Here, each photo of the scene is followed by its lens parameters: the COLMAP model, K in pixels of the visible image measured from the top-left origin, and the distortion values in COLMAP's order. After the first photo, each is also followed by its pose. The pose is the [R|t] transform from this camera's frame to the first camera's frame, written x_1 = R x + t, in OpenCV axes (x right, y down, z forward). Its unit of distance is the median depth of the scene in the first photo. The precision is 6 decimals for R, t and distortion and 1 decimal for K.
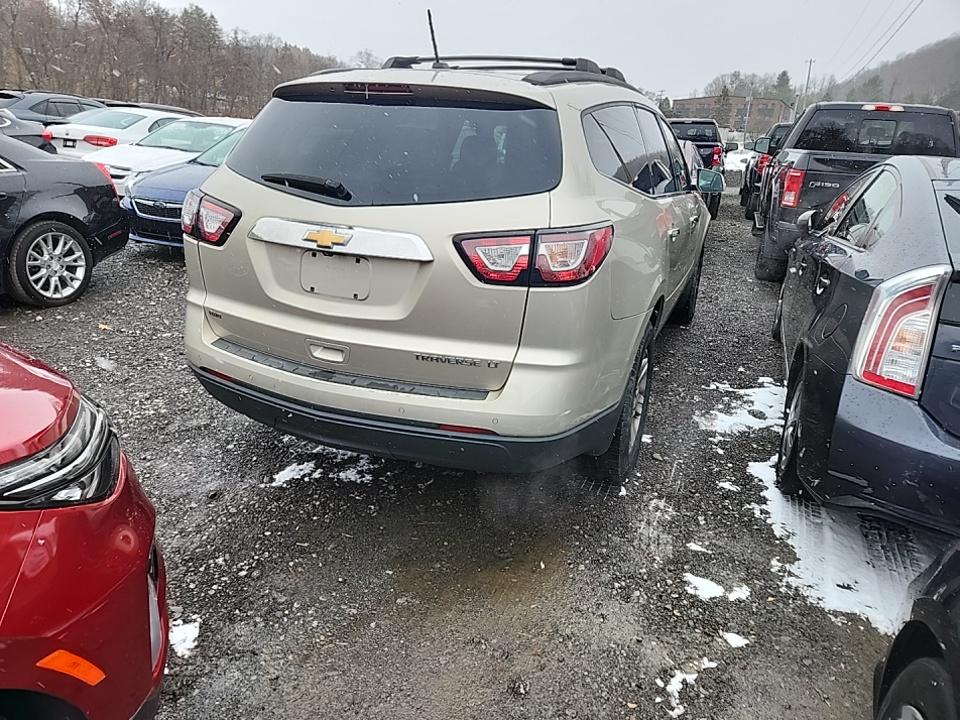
lens RADIAL K [[669.9, 0, 480.0], [0, 669.9, 360.0], [0, 0, 1]] dist [0.096129, -0.096215]
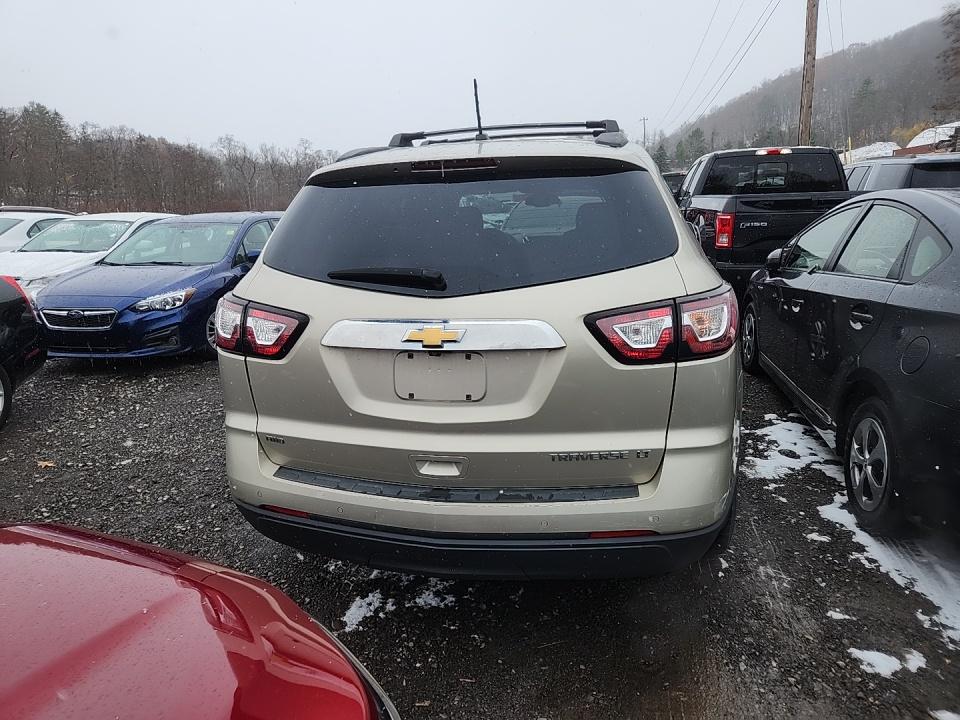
lens RADIAL K [[660.9, 0, 480.0], [0, 660.9, 360.0], [0, 0, 1]] dist [0.084008, -0.075644]
pose [[0.977463, -0.126813, 0.168774, -0.264320], [0.141099, 0.987114, -0.075483, -0.065591], [-0.157027, 0.097596, 0.982760, 0.137656]]
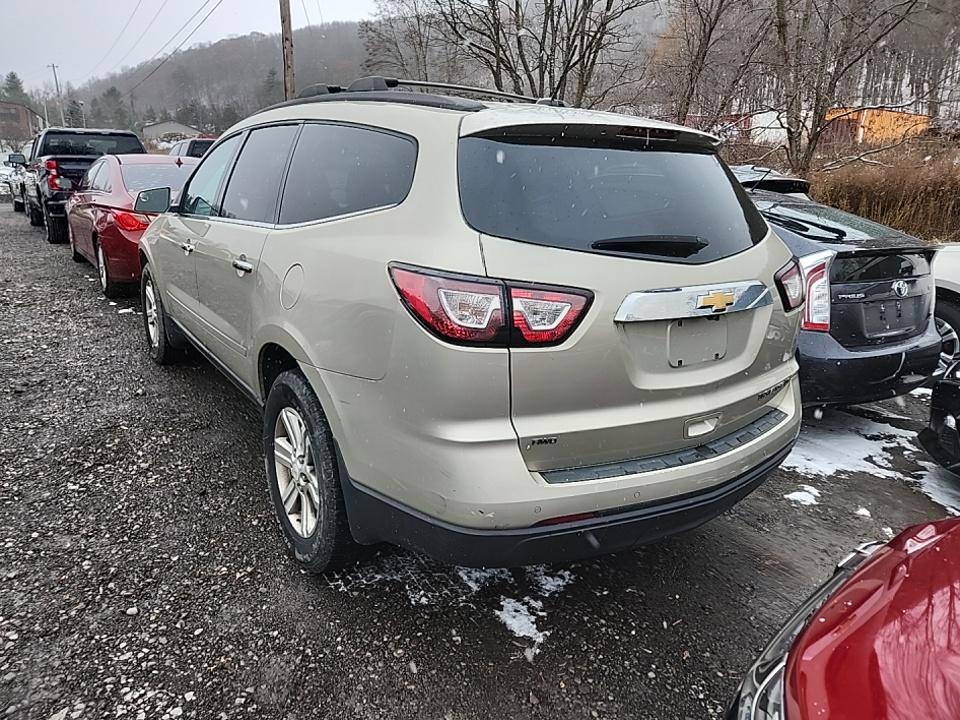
lens RADIAL K [[660.9, 0, 480.0], [0, 660.9, 360.0], [0, 0, 1]] dist [0.084008, -0.075644]
pose [[0.519815, -0.251167, 0.816521, -0.953083], [0.255644, 0.957737, 0.131858, -0.253780], [-0.815131, 0.140197, 0.562056, 0.643288]]
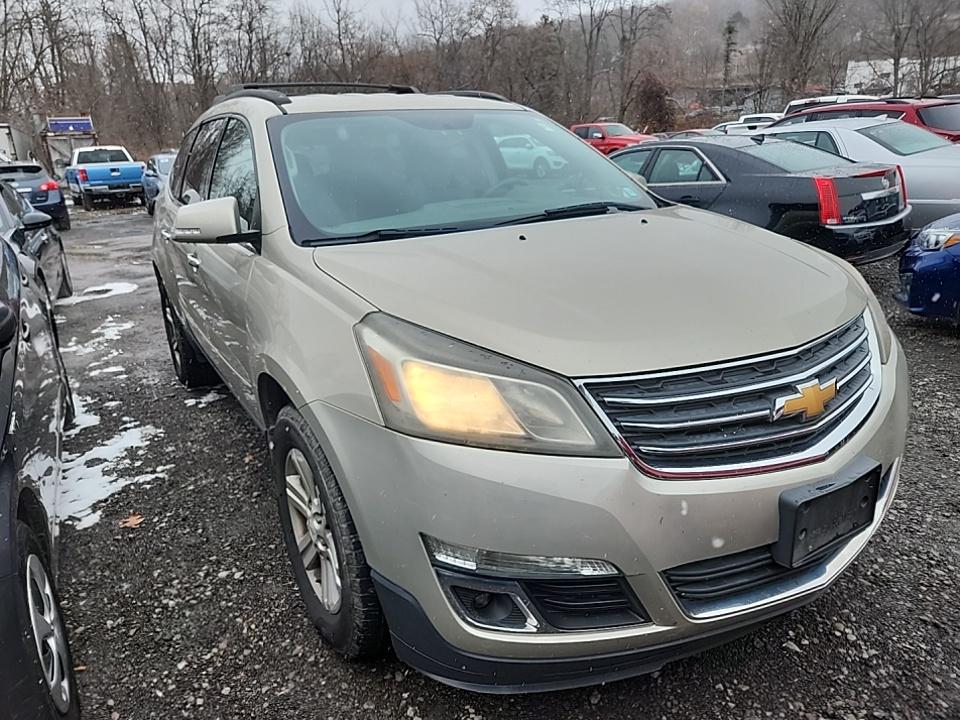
lens RADIAL K [[669.9, 0, 480.0], [0, 669.9, 360.0], [0, 0, 1]] dist [0.096129, -0.096215]
pose [[-0.617153, 0.219328, -0.755657, 1.079719], [-0.240475, 0.861840, 0.446547, -0.793557], [0.749195, 0.457304, -0.479144, 2.526766]]
